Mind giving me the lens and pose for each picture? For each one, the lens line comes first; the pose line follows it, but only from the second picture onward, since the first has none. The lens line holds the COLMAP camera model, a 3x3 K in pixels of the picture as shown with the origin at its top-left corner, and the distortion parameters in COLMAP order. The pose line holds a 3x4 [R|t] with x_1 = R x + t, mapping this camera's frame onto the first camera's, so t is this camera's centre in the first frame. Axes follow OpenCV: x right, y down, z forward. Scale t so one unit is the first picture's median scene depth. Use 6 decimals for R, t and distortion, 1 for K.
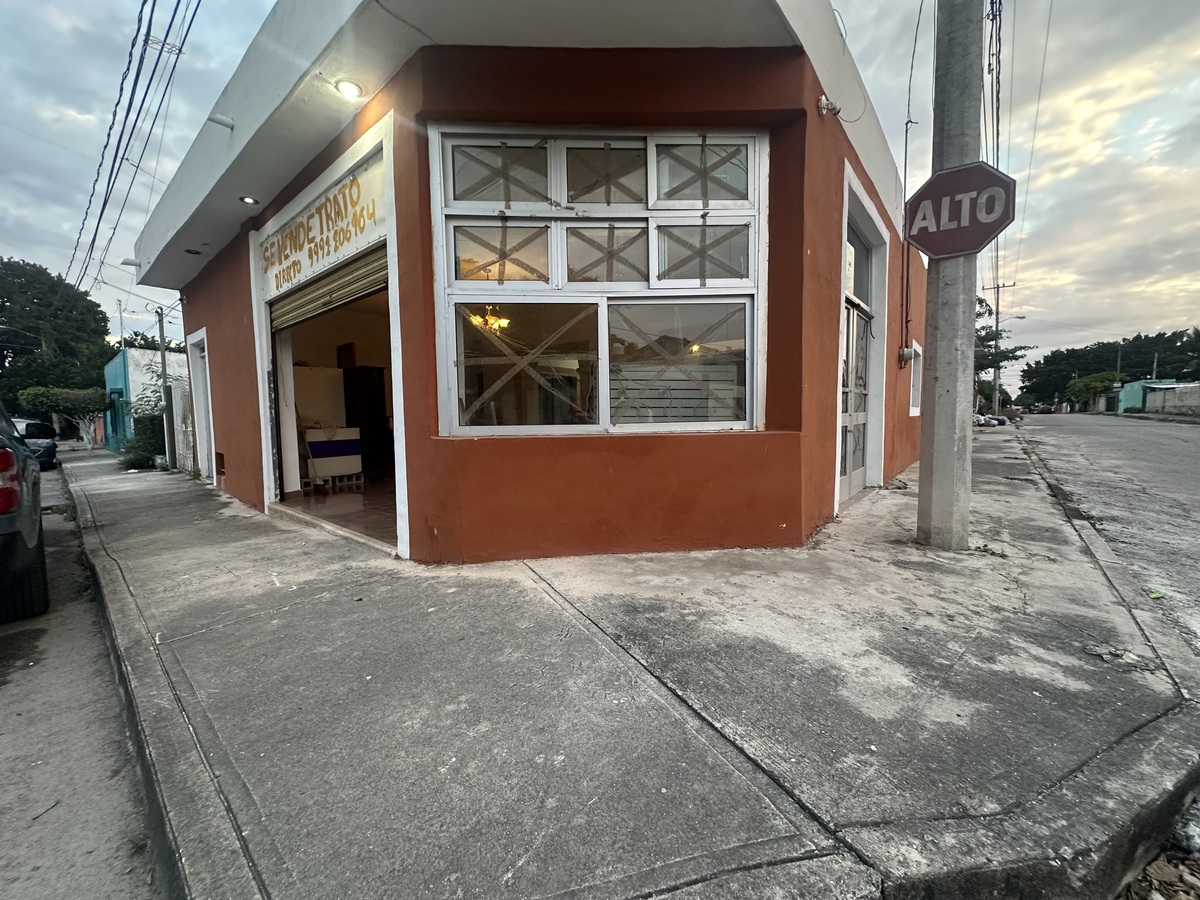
lens RADIAL K [[477.6, 0, 601.8], [0, 477.6, 450.6], [0, 0, 1]] dist [-0.001953, 0.000331]
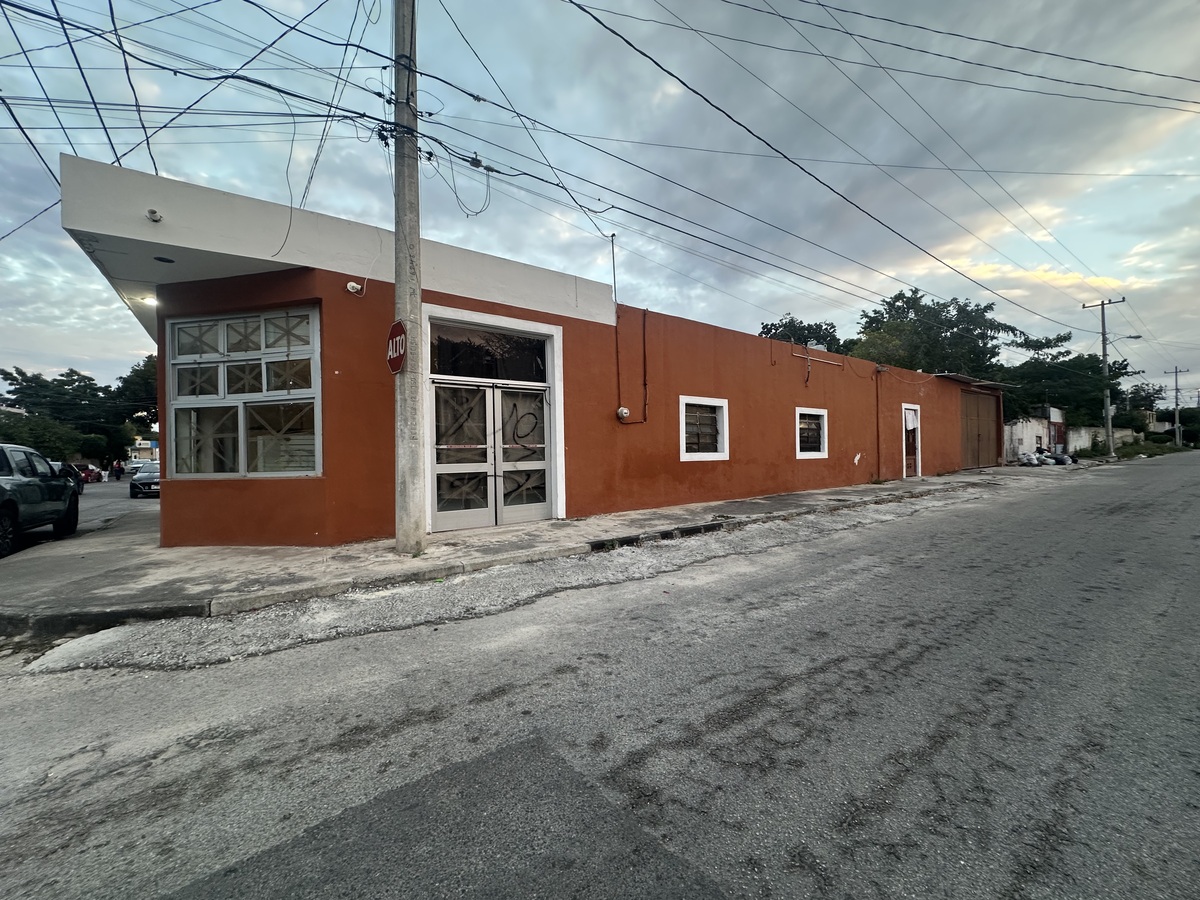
lens RADIAL K [[477.6, 0, 601.8], [0, 477.6, 450.6], [0, 0, 1]] dist [-0.001953, 0.000331]
pose [[0.969679, -0.006428, -0.244298, 1.775181], [-0.012380, 0.997078, -0.075376, -0.019365], [0.244068, 0.076115, 0.966766, -0.401070]]
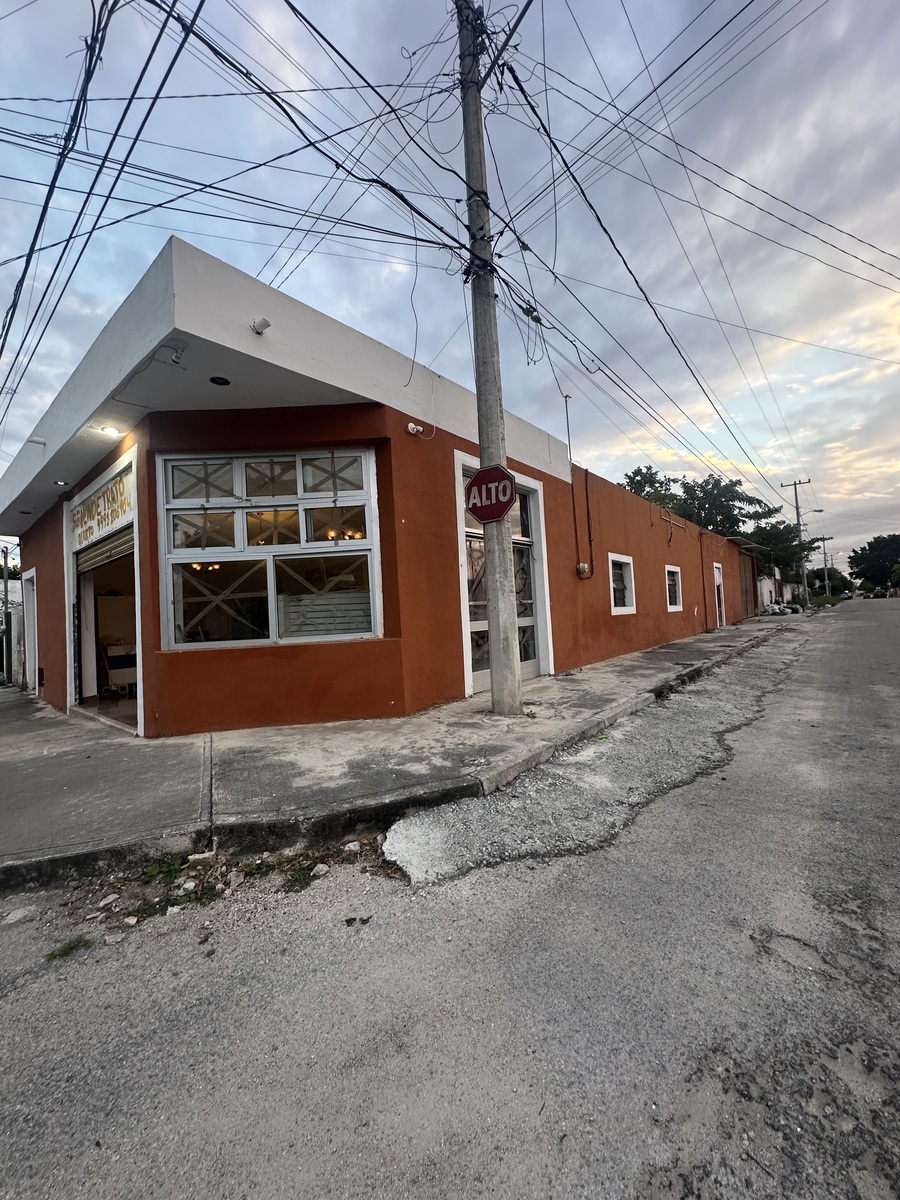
lens RADIAL K [[477.6, 0, 450.0], [0, 477.6, 600.0], [0, 0, 1]] dist [-0.001953, 0.000331]
pose [[0.999193, -0.039687, -0.006165, 0.584274], [0.038801, 0.993504, -0.106975, 0.007038], [0.010370, 0.106649, 0.994243, -0.501645]]
